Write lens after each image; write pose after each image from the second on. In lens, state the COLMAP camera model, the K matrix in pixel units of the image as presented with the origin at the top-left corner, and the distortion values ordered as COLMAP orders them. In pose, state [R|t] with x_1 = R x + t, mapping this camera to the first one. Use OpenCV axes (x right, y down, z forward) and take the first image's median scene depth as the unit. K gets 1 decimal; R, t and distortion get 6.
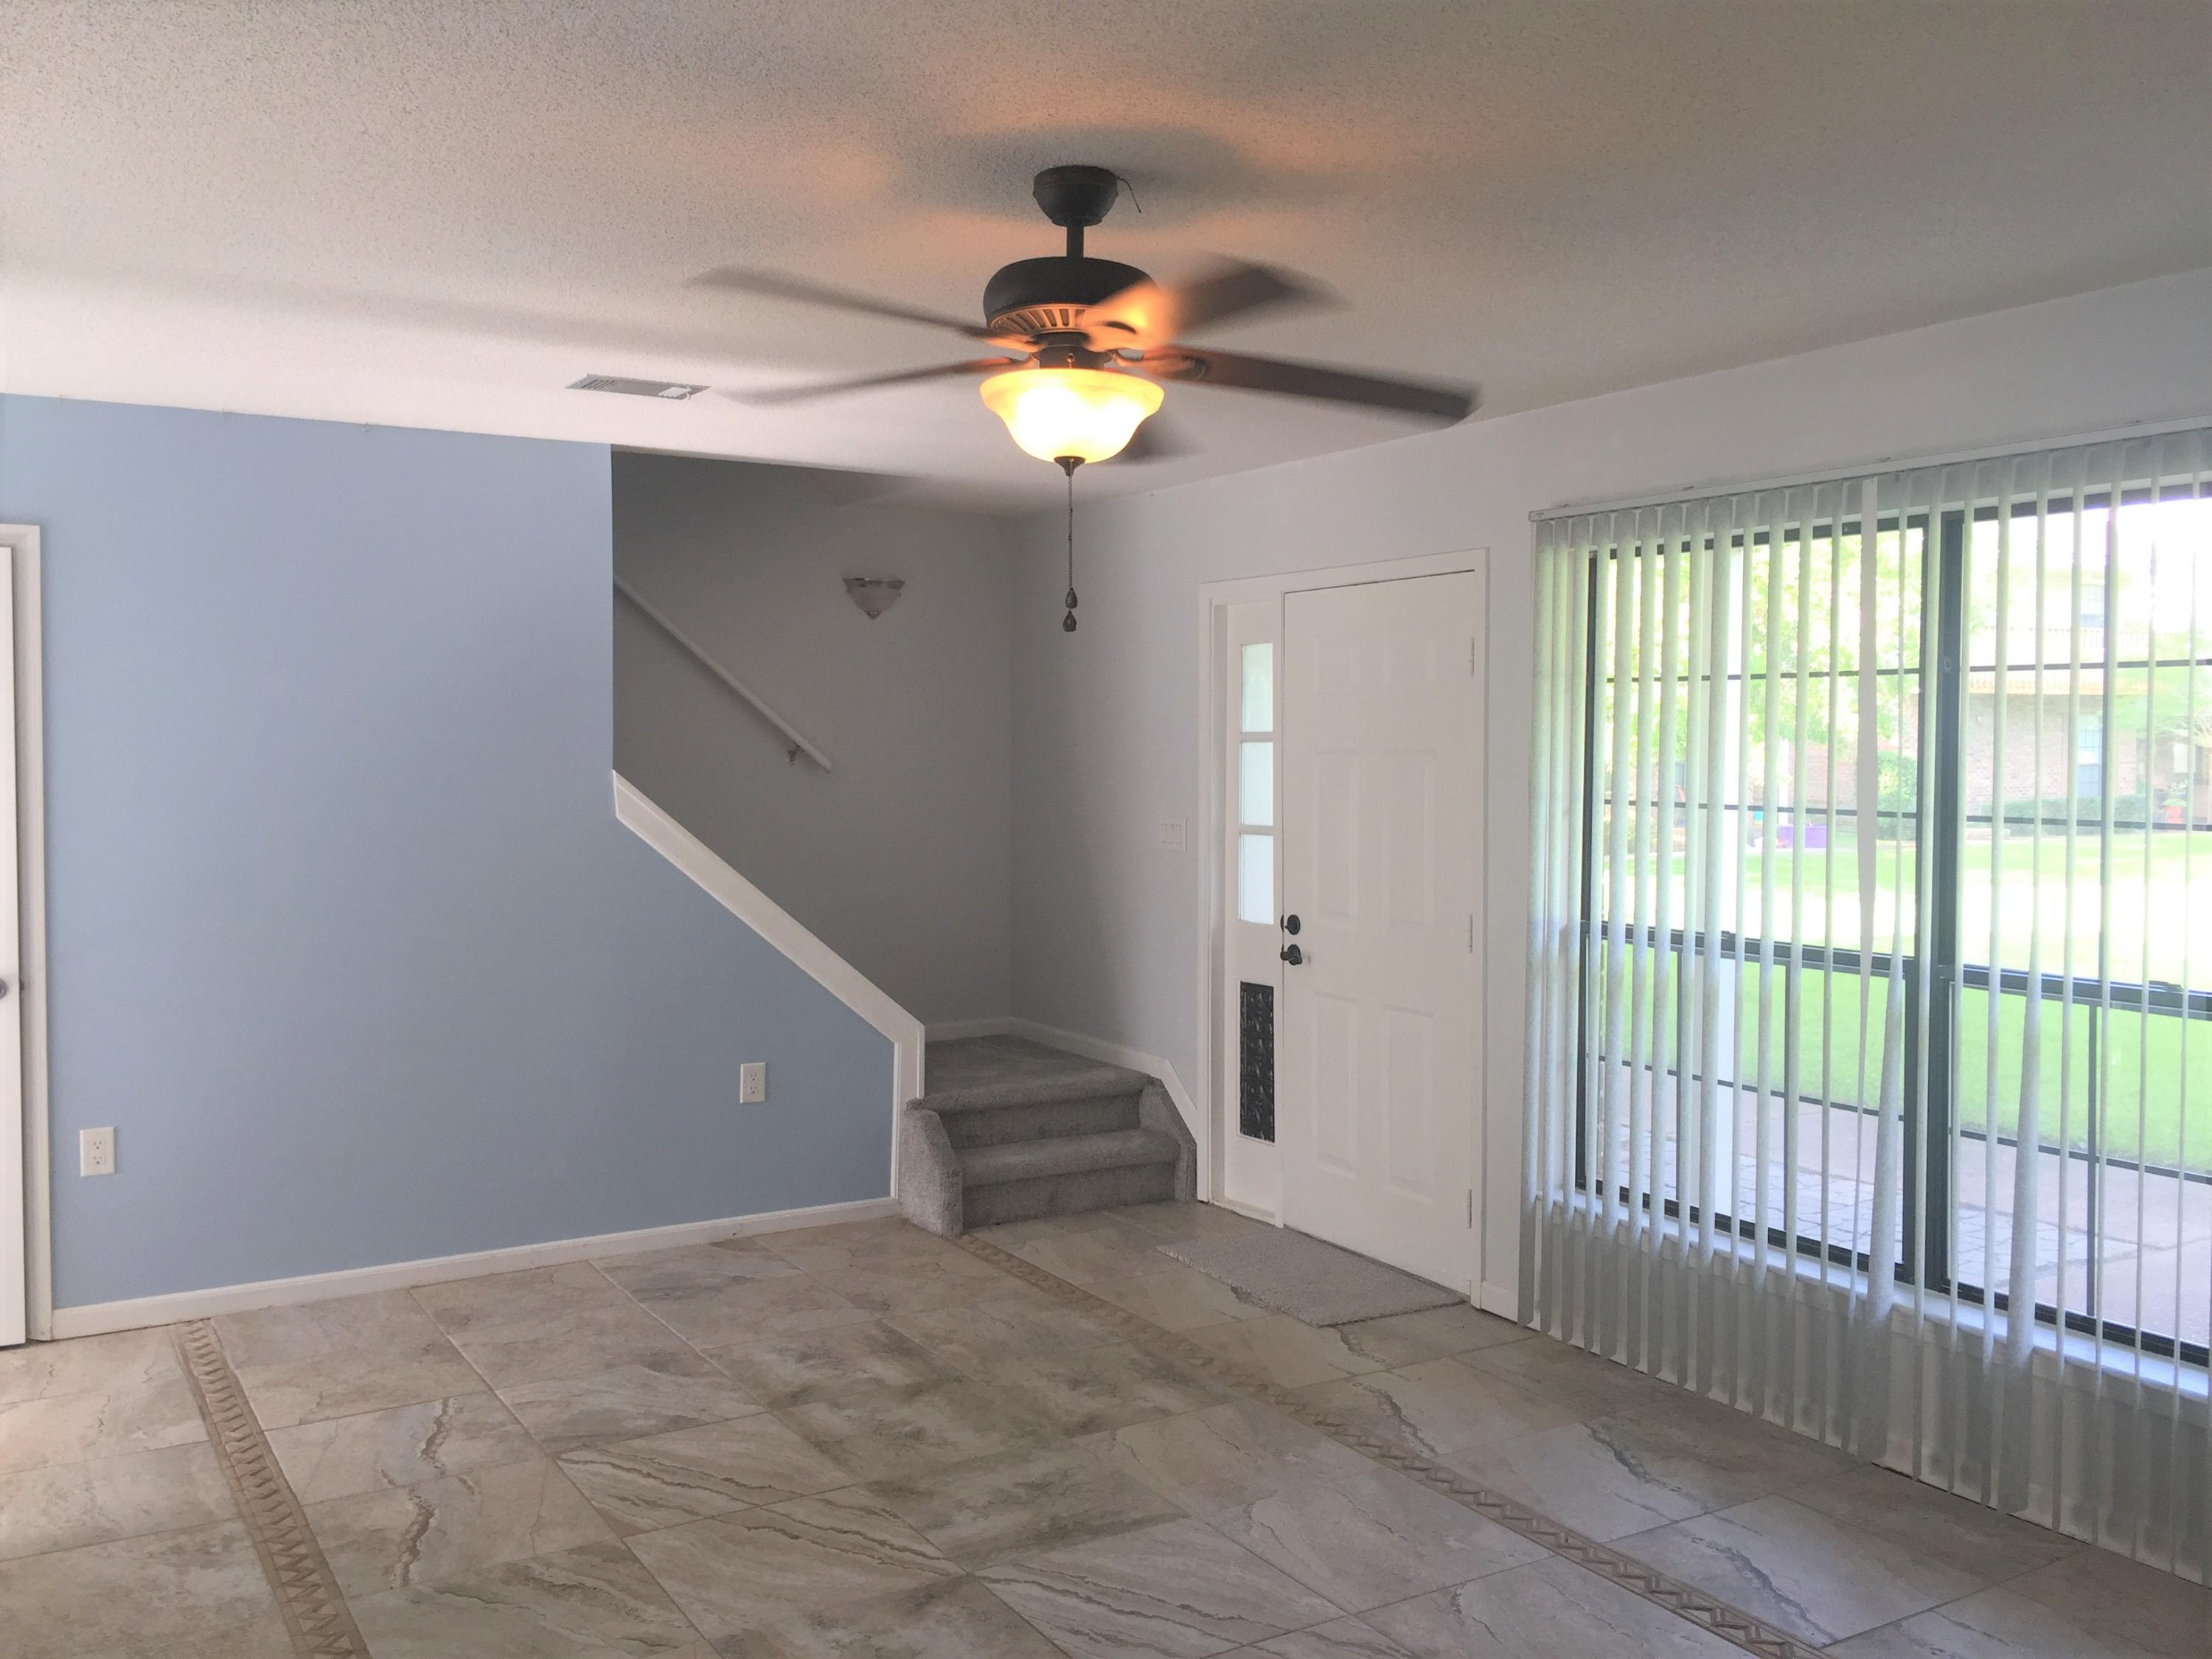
lens RADIAL K [[1908.8, 0, 1135.2], [0, 1908.8, 784.3], [0, 0, 1]] dist [0.038617, -0.029927]
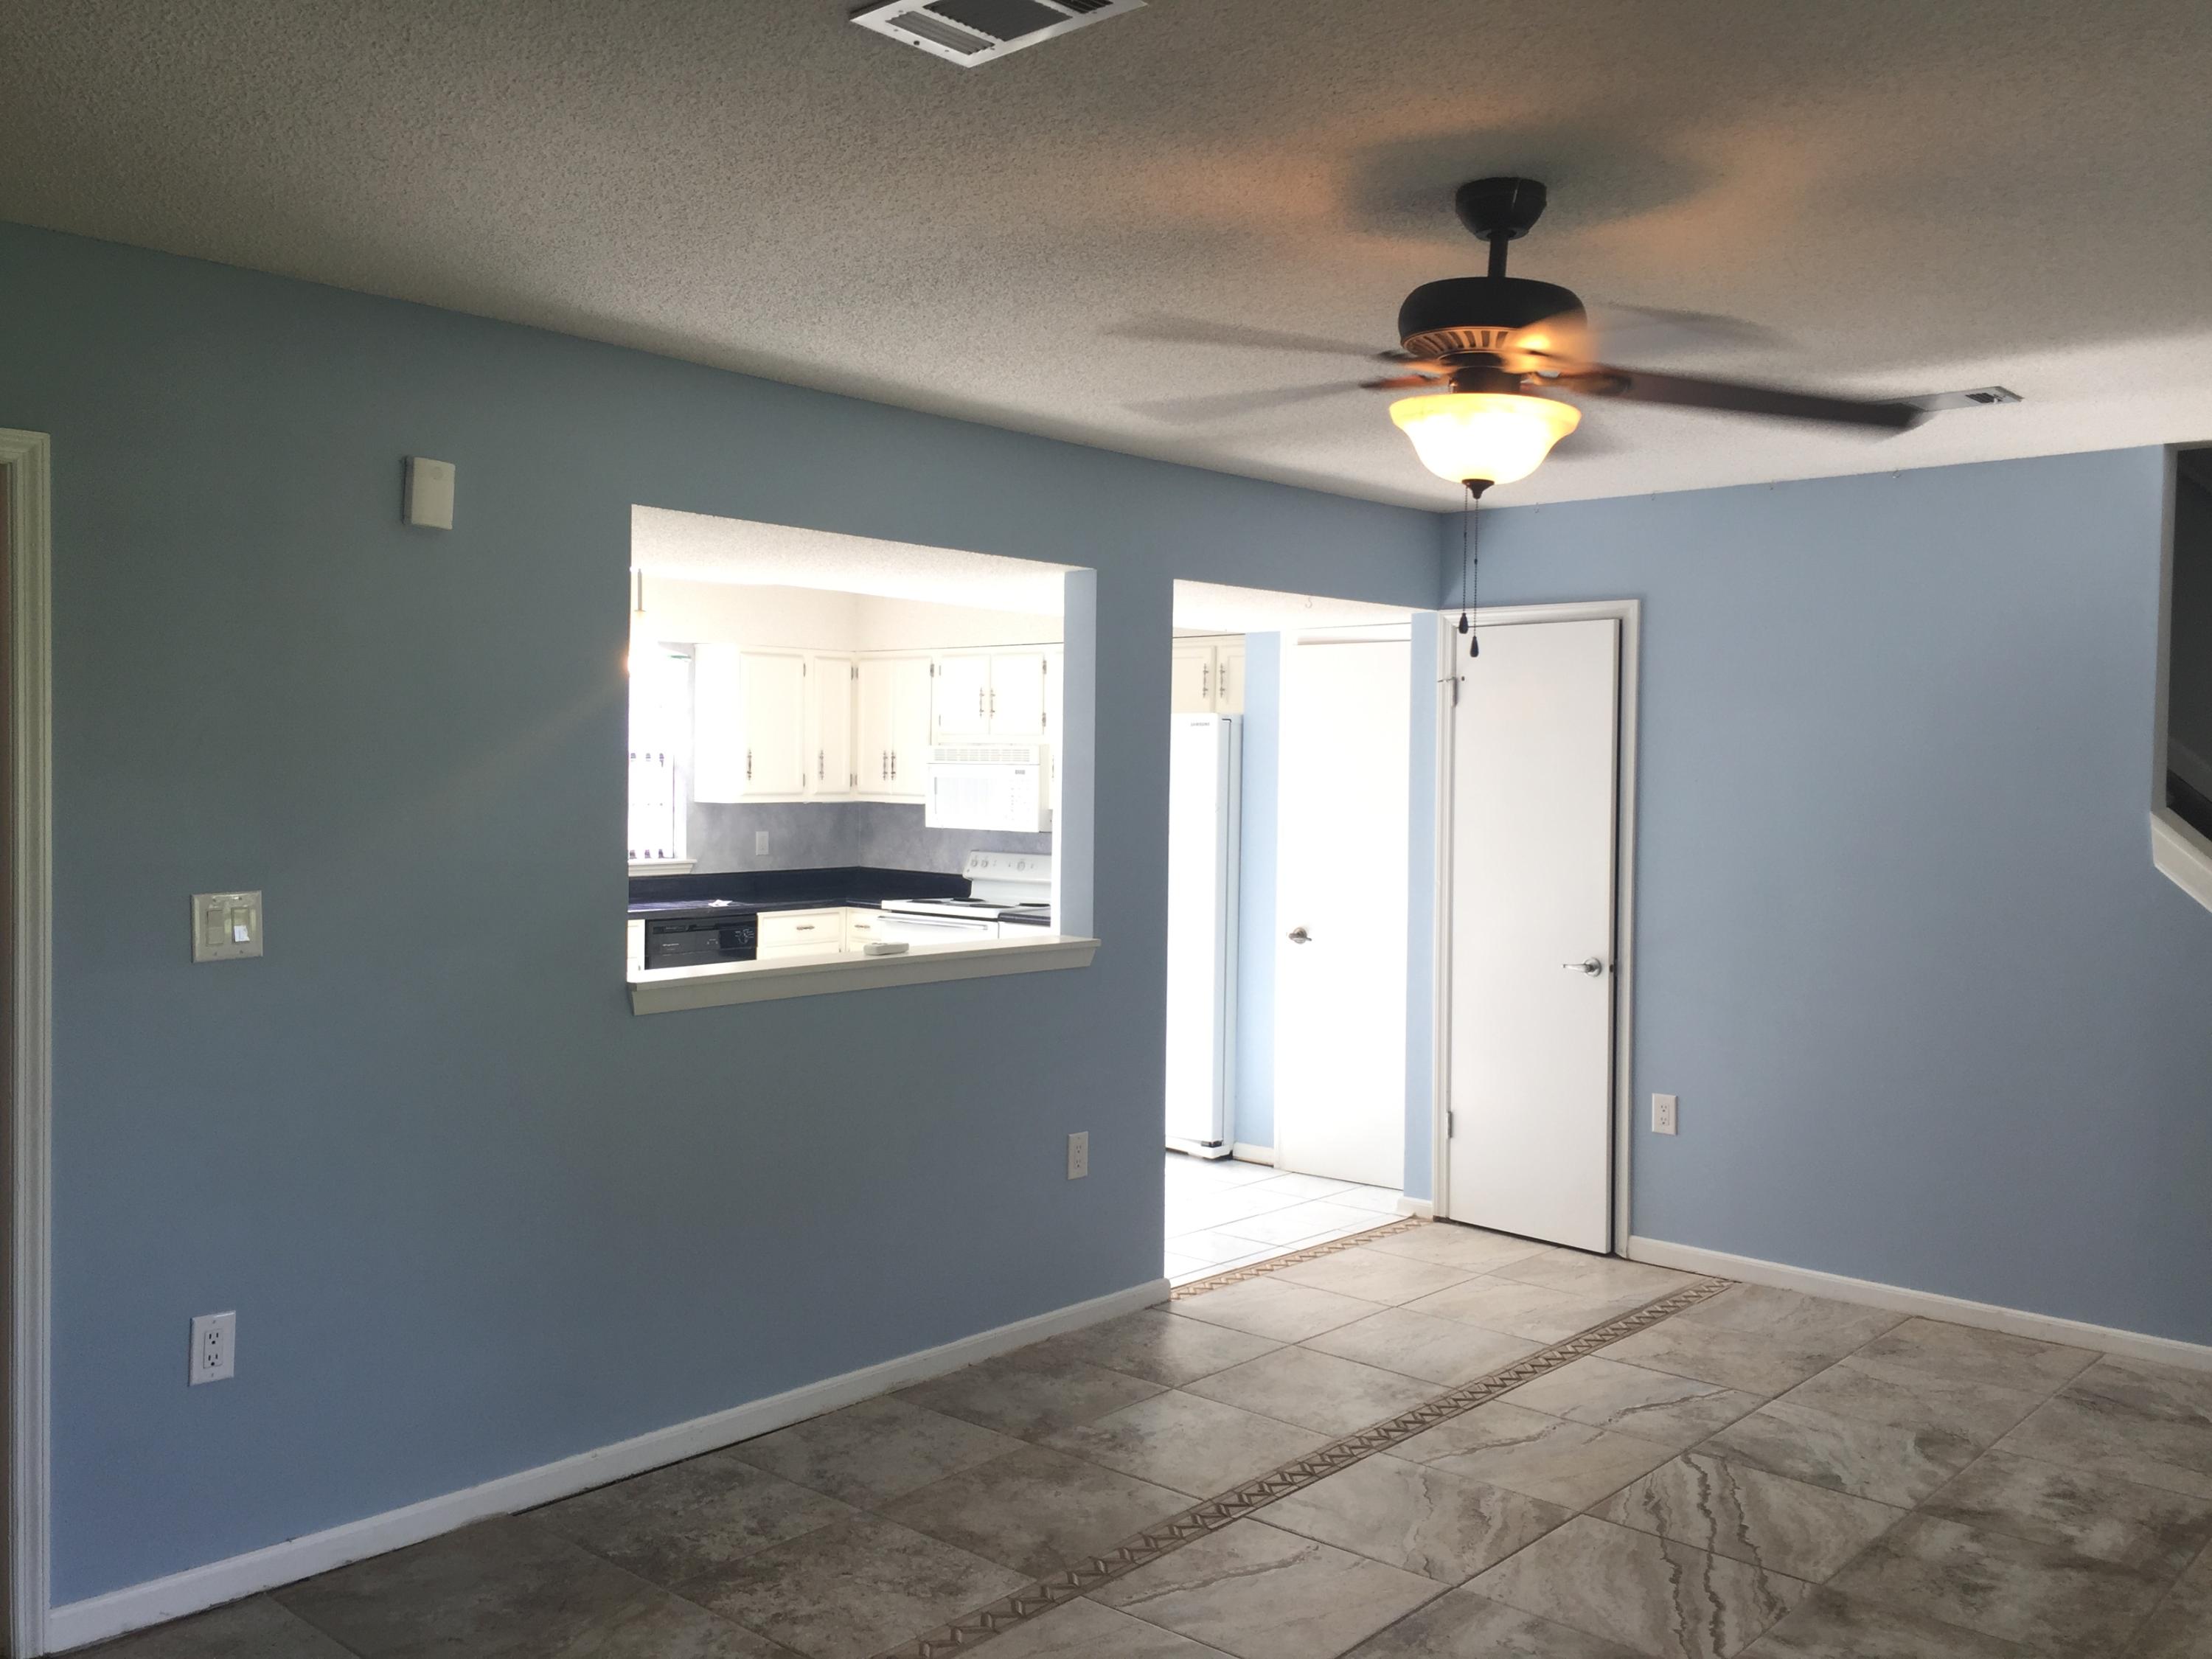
lens RADIAL K [[1908.8, 0, 1108.9], [0, 1908.8, 829.2], [0, 0, 1]] dist [0.038617, -0.029927]
pose [[0.285469, 0.036243, -0.957702, 0.576015], [-0.036221, 0.998979, 0.027008, -0.008052], [0.957703, 0.026979, 0.286490, 0.368438]]
